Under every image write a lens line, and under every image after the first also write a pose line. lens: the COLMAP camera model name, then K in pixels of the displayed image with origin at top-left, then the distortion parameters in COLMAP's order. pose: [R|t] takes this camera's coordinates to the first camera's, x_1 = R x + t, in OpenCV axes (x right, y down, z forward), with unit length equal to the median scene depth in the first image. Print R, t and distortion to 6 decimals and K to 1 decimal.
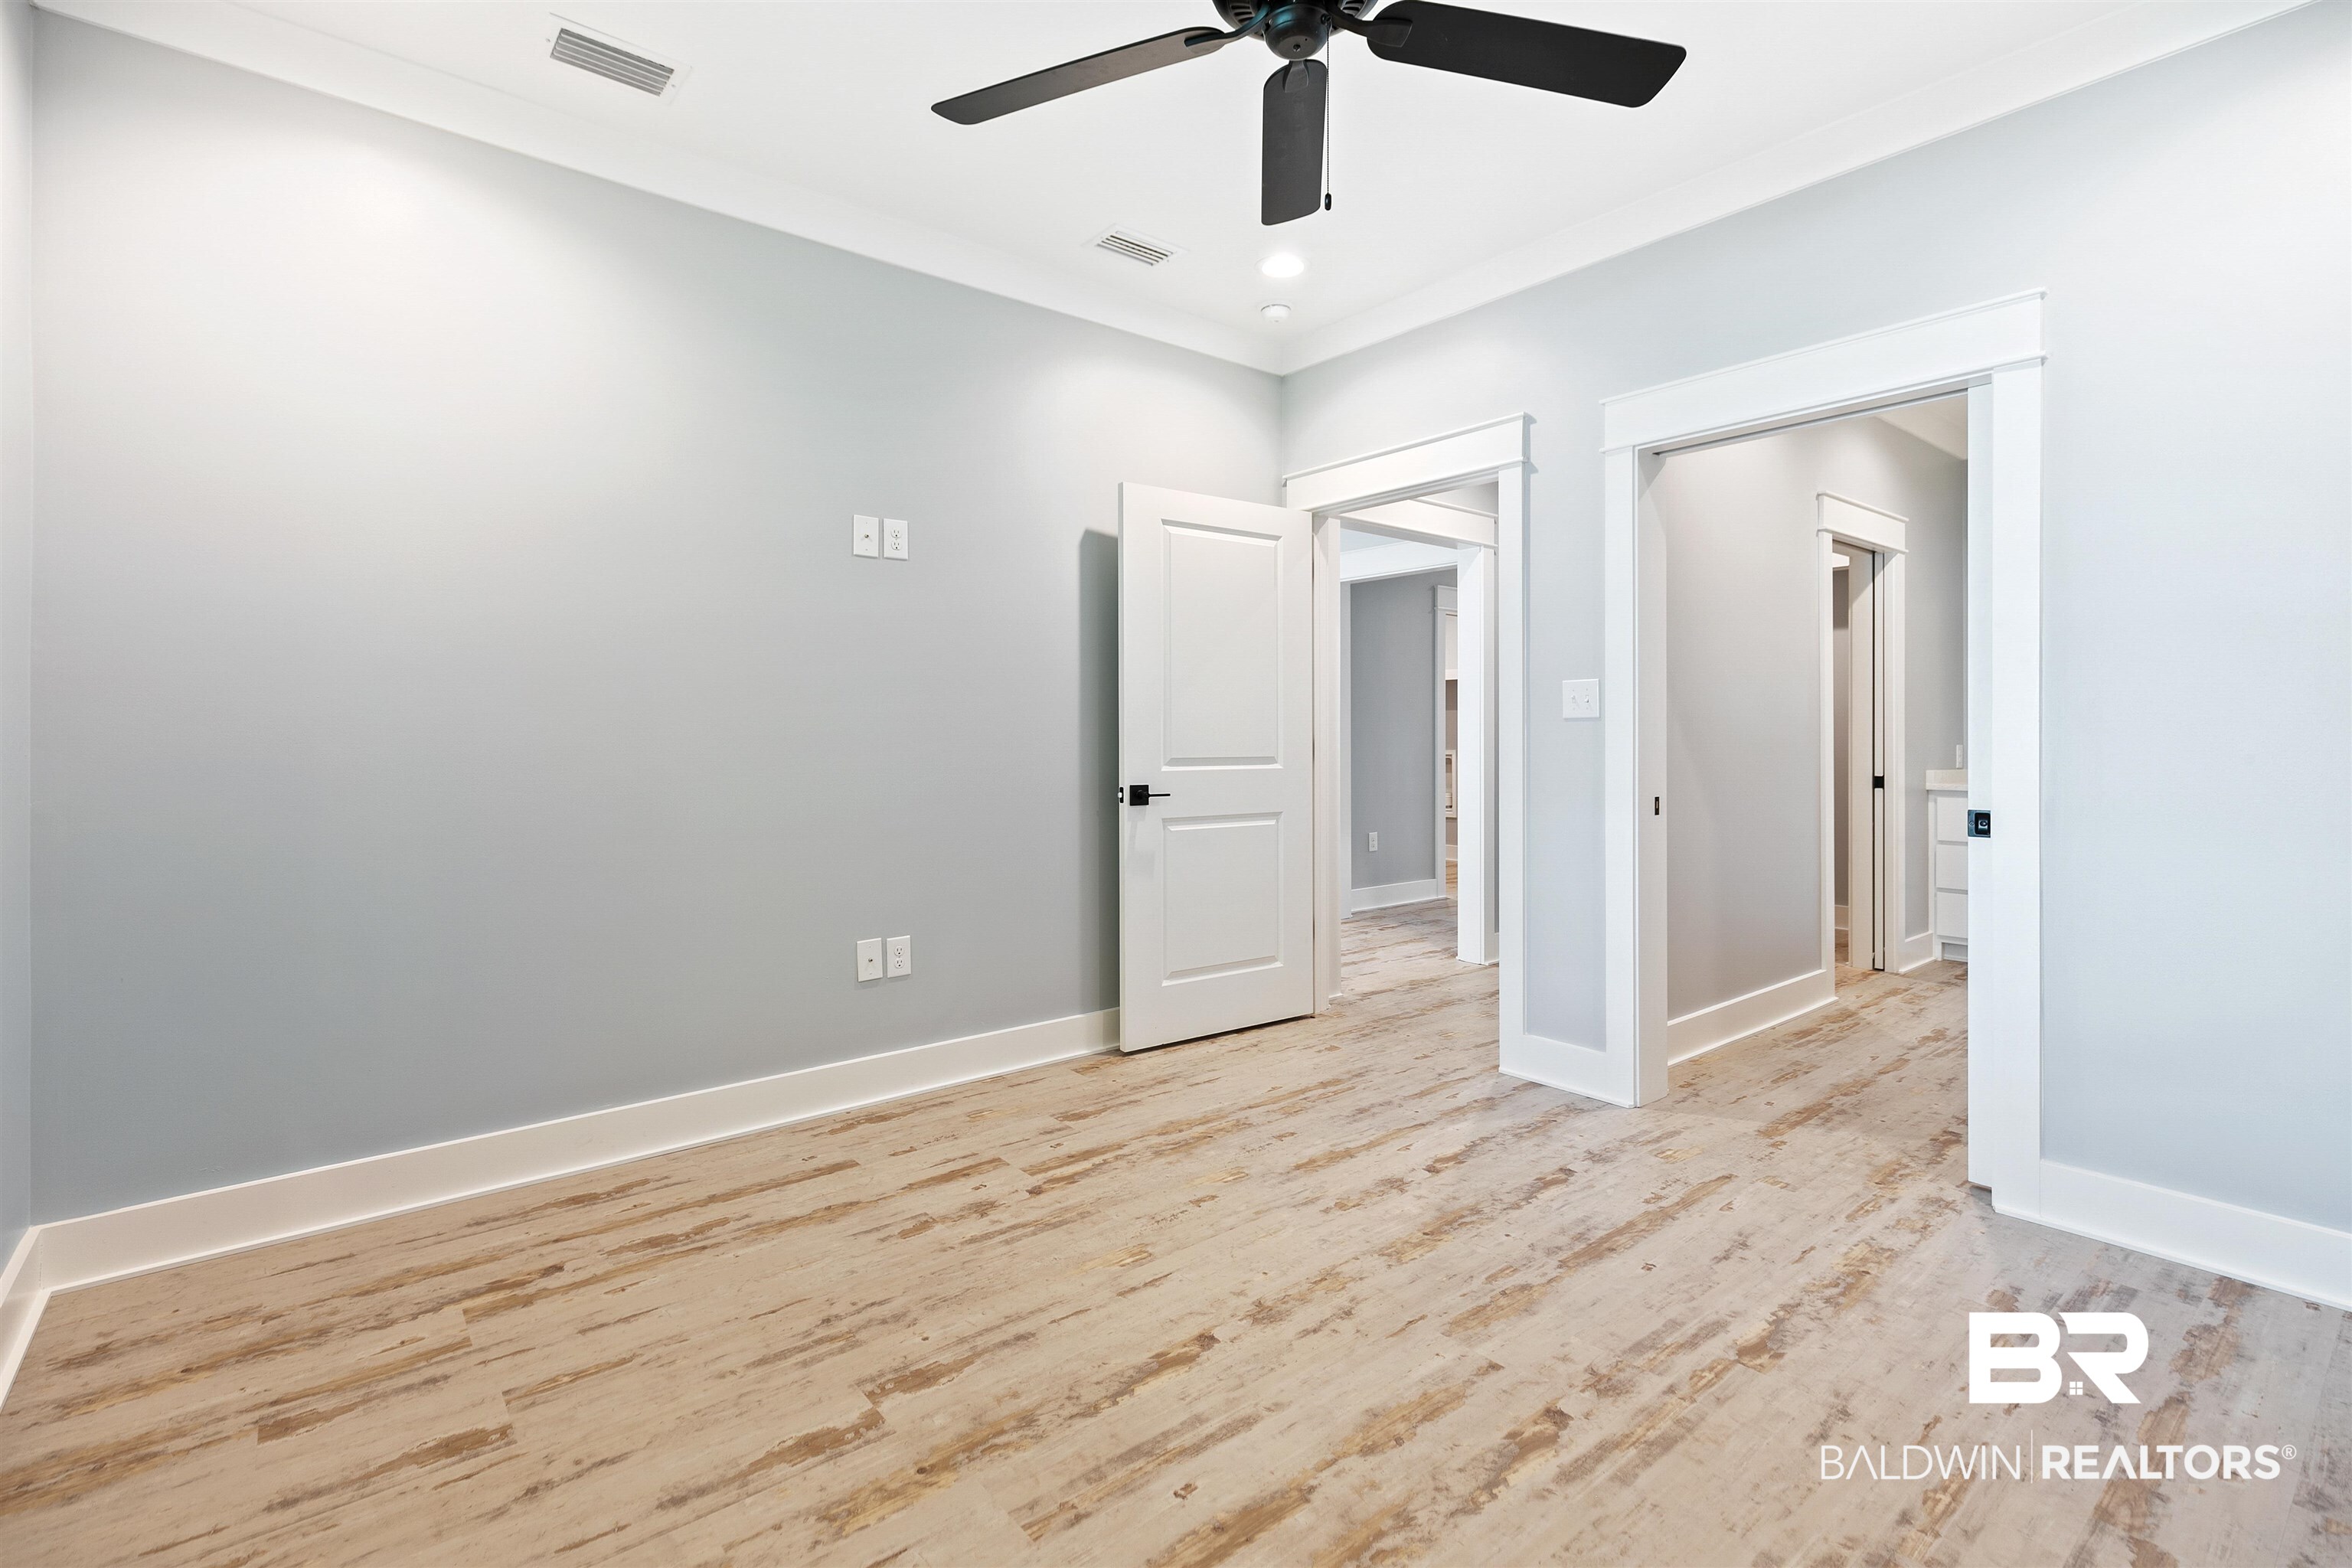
lens RADIAL K [[1068.1, 0, 1162.6], [0, 1068.1, 769.3], [0, 0, 1]] dist [0.006446, 0.000335]
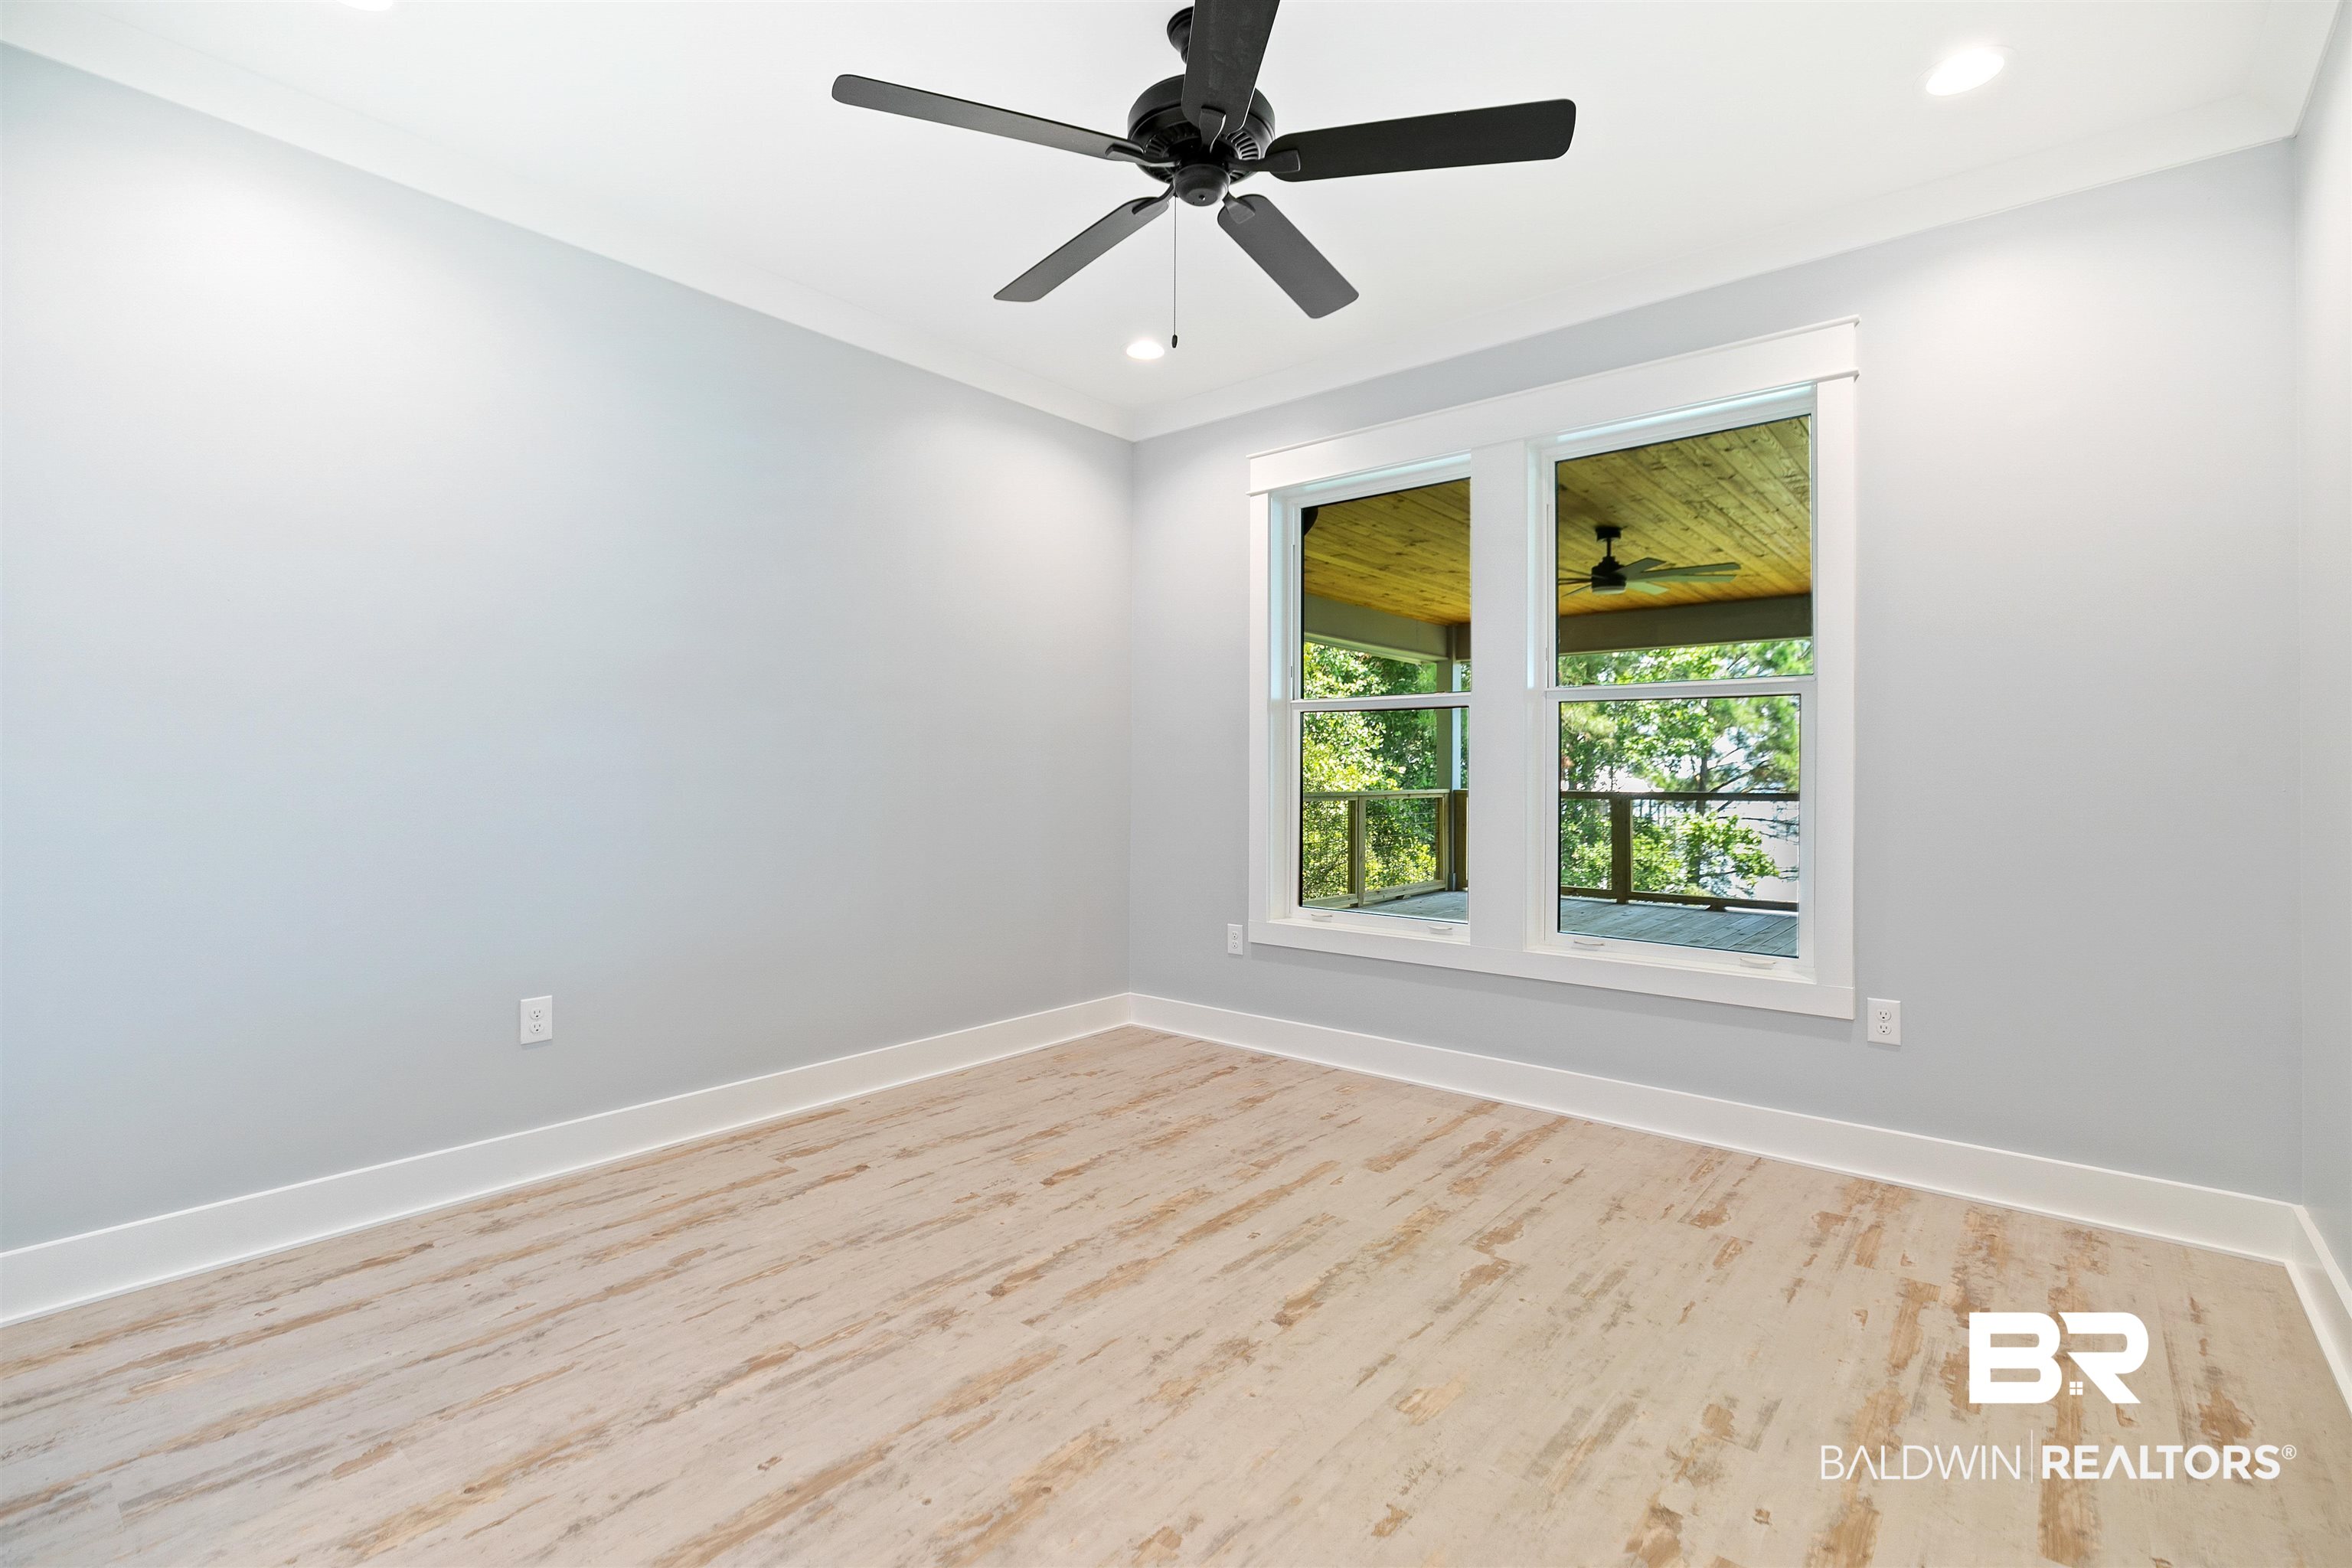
lens RADIAL K [[1068.1, 0, 1162.6], [0, 1068.1, 769.3], [0, 0, 1]] dist [0.006446, 0.000335]
pose [[-0.982935, -0.003383, -0.183925, 0.367675], [-0.007849, 0.999692, 0.023555, -0.055795], [0.183788, 0.024596, -0.982658, 2.049464]]
